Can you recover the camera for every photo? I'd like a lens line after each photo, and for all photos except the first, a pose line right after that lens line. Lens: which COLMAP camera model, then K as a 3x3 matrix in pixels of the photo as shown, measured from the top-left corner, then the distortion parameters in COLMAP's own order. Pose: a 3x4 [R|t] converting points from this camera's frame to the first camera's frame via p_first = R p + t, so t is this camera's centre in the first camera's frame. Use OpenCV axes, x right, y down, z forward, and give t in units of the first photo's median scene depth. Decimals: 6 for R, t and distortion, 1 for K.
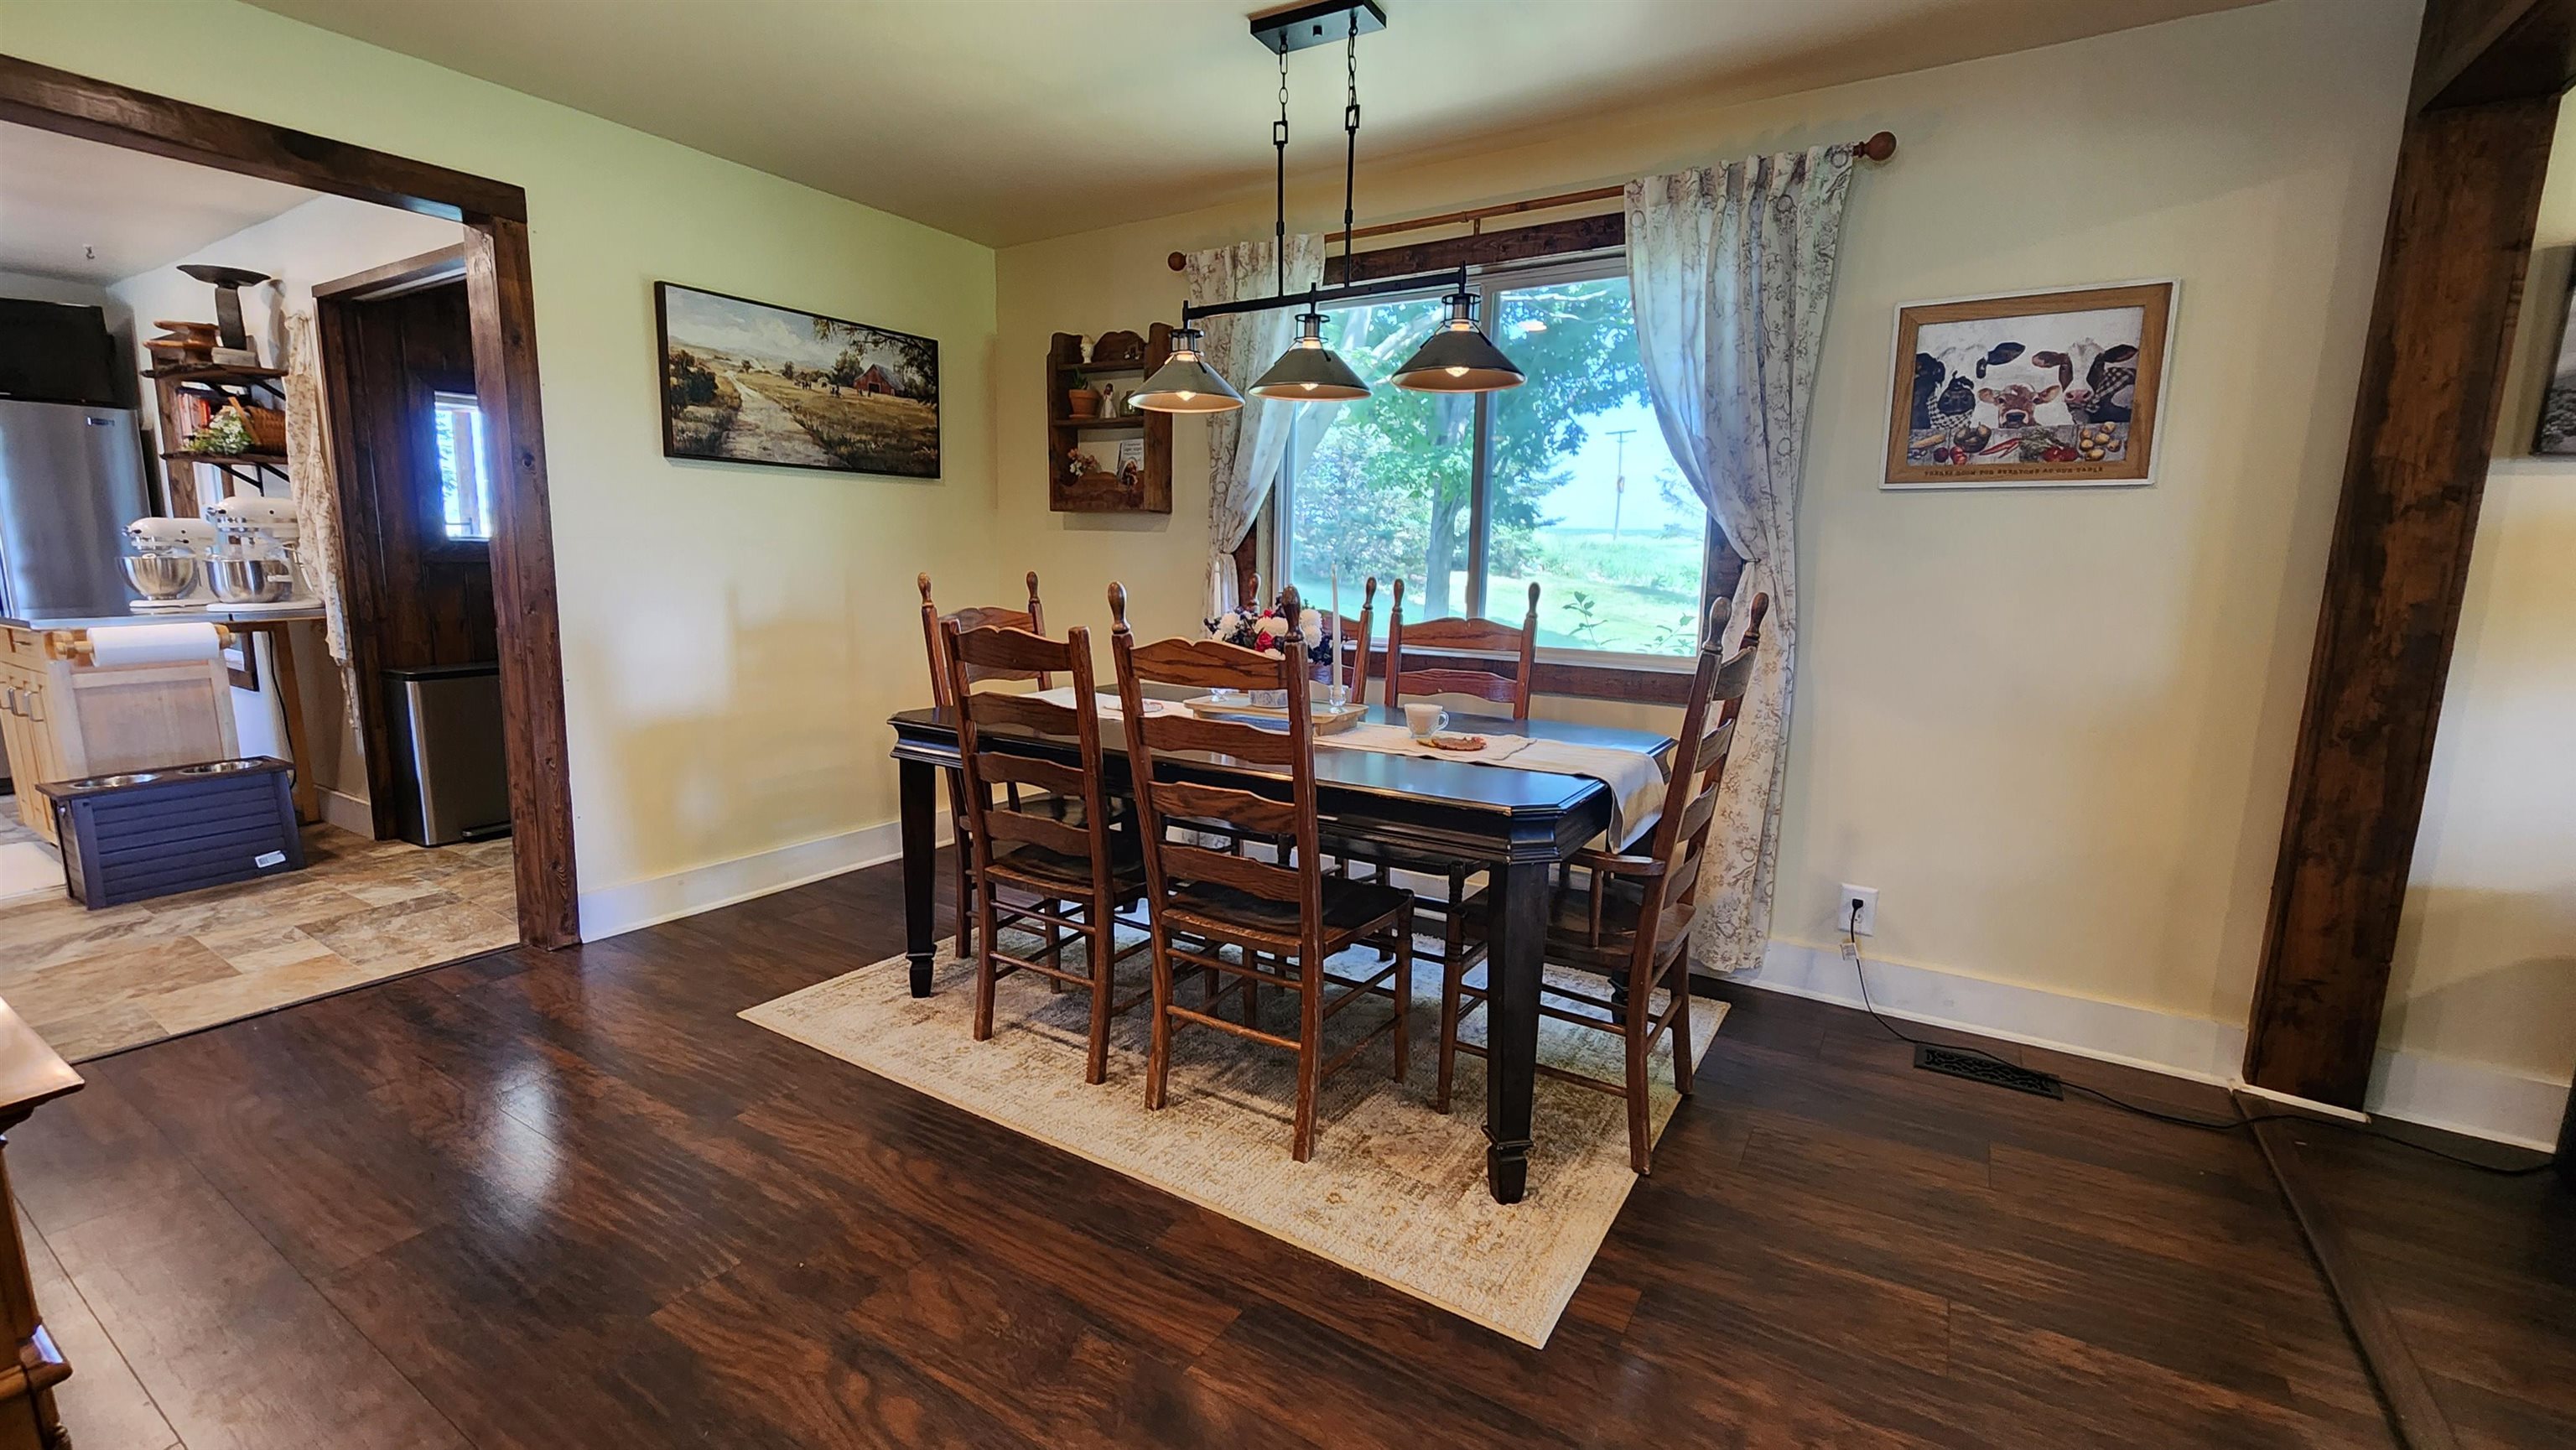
lens RADIAL K [[1072.2, 0, 1295.9], [0, 1072.2, 728.6], [0, 0, 1]] dist [-0.000480, -0.000050]
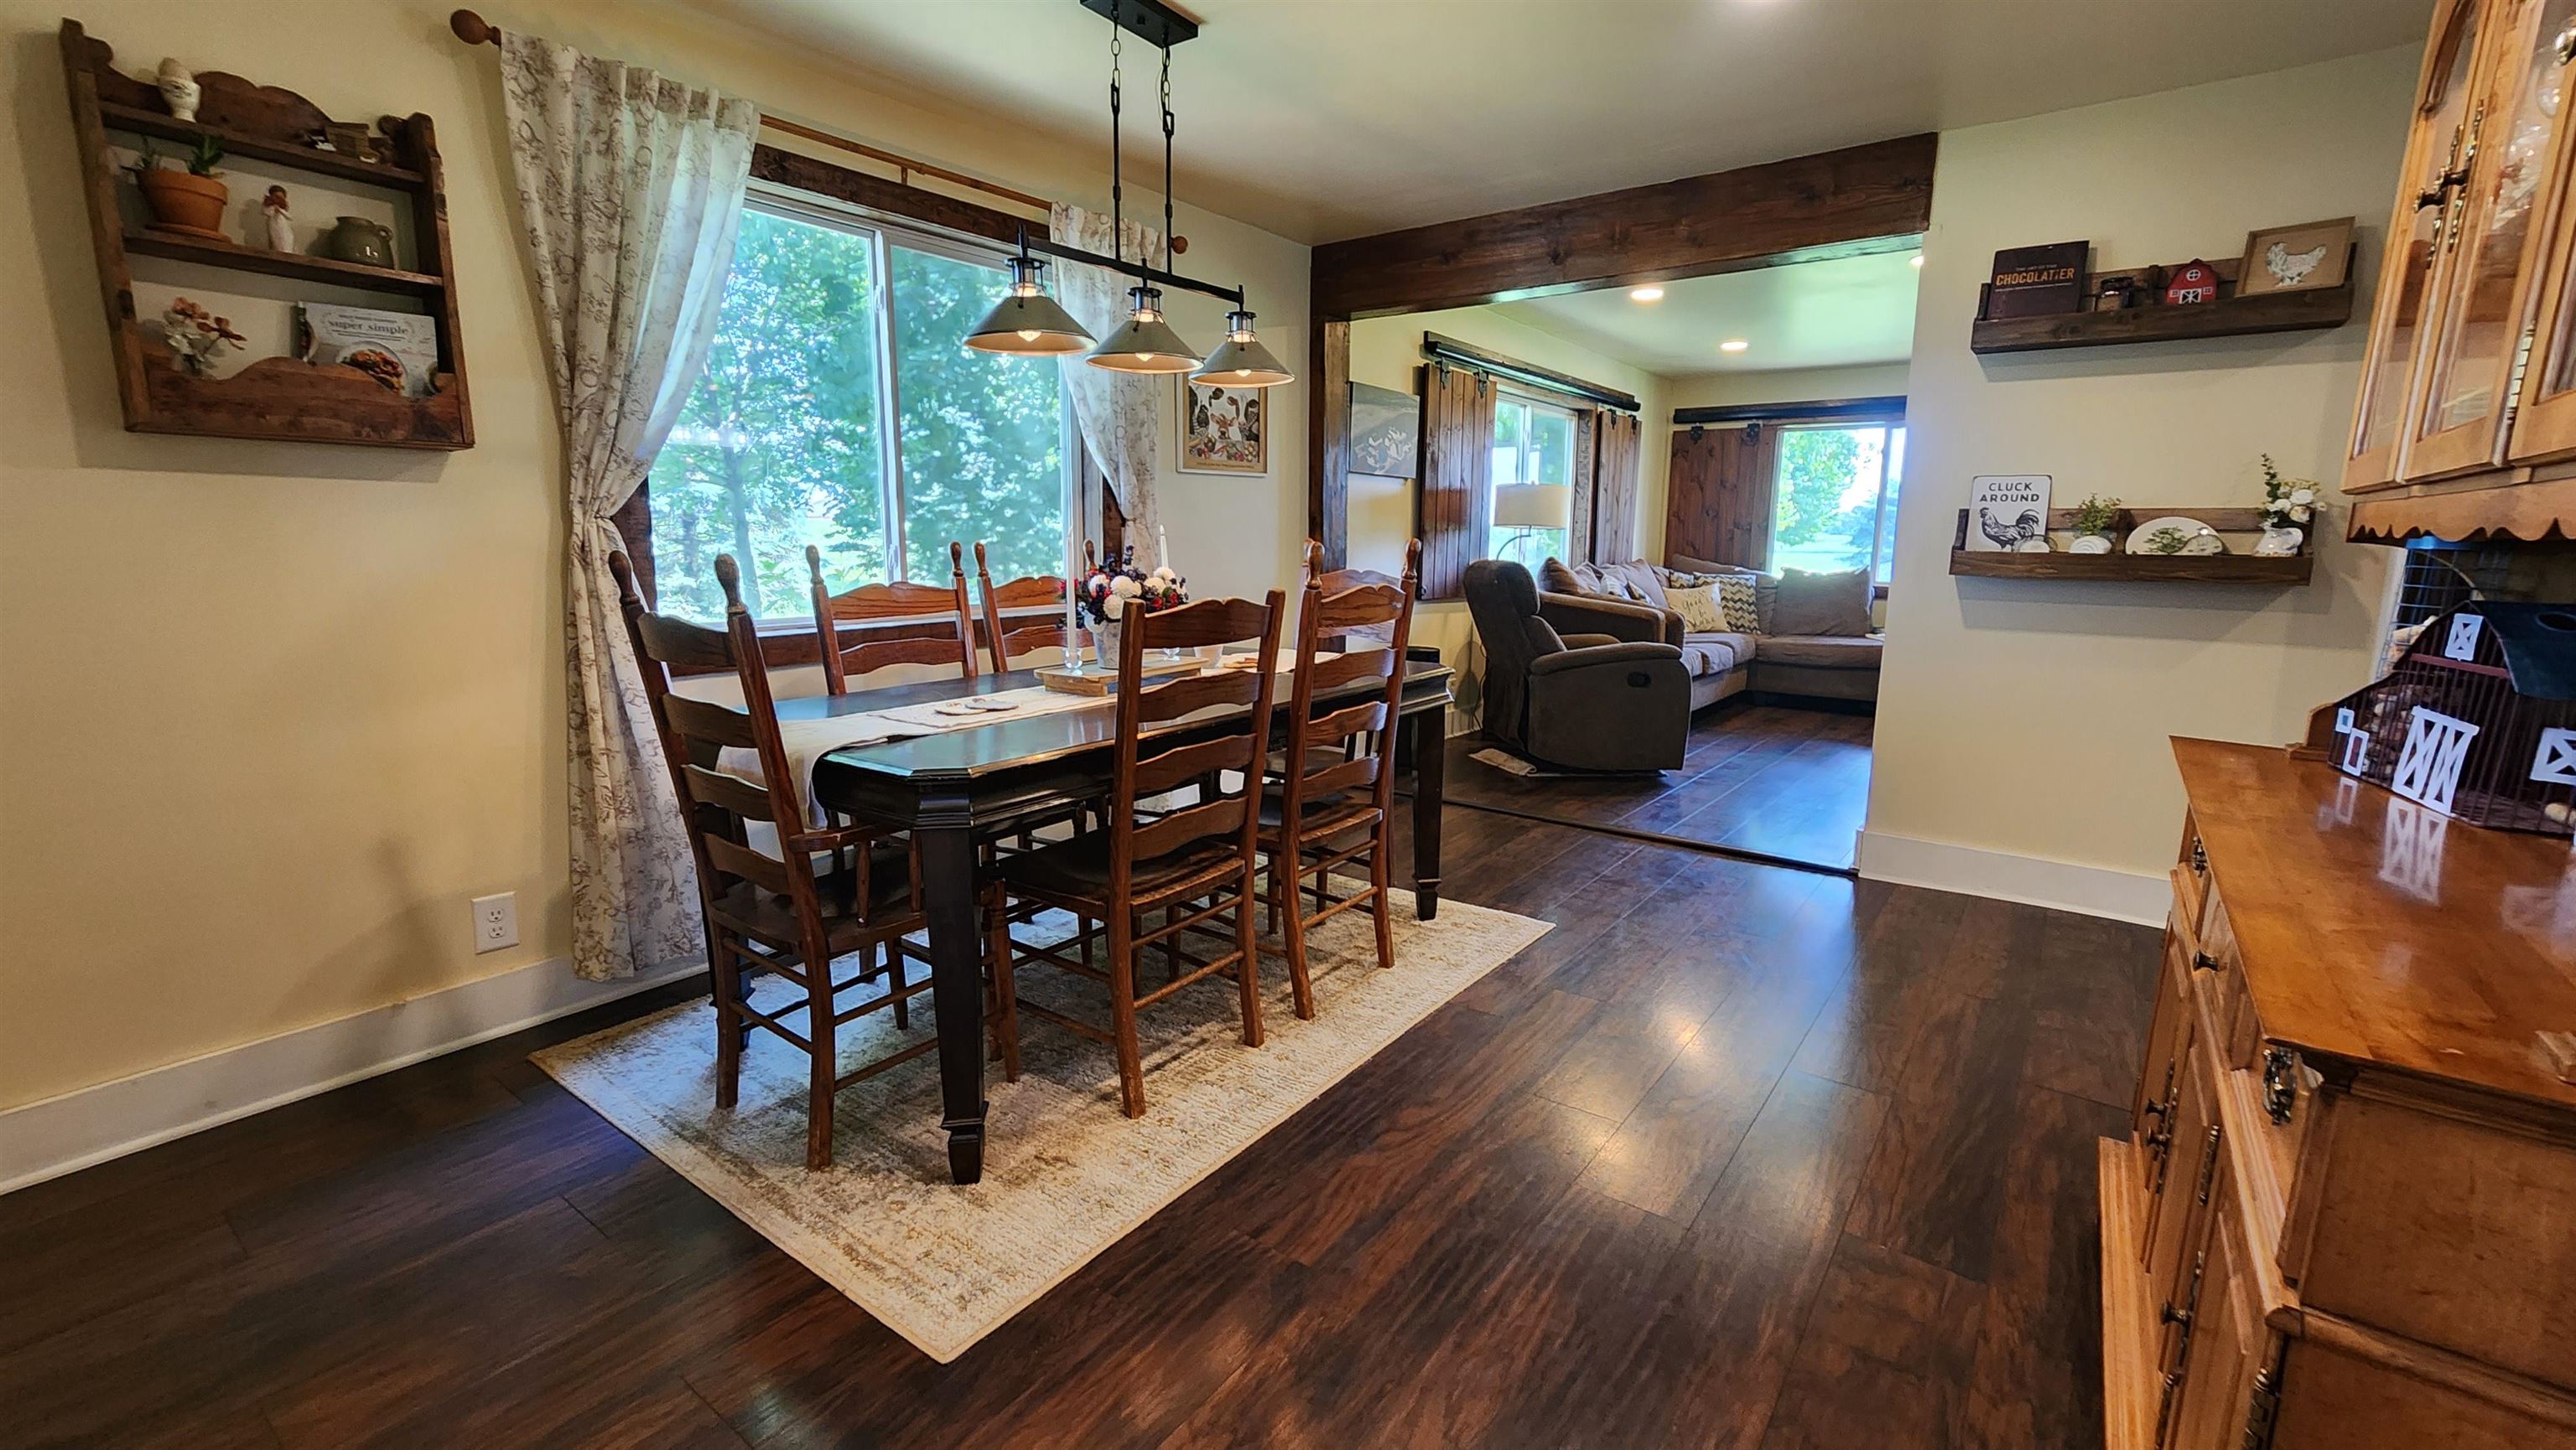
lens RADIAL K [[1072.2, 0, 1295.9], [0, 1072.2, 728.6], [0, 0, 1]] dist [-0.000480, -0.000050]
pose [[0.078792, -0.196528, 0.977327, -1.039693], [0.163975, 0.969577, 0.181750, -0.125650], [-0.983313, 0.145937, 0.108621, 0.759698]]
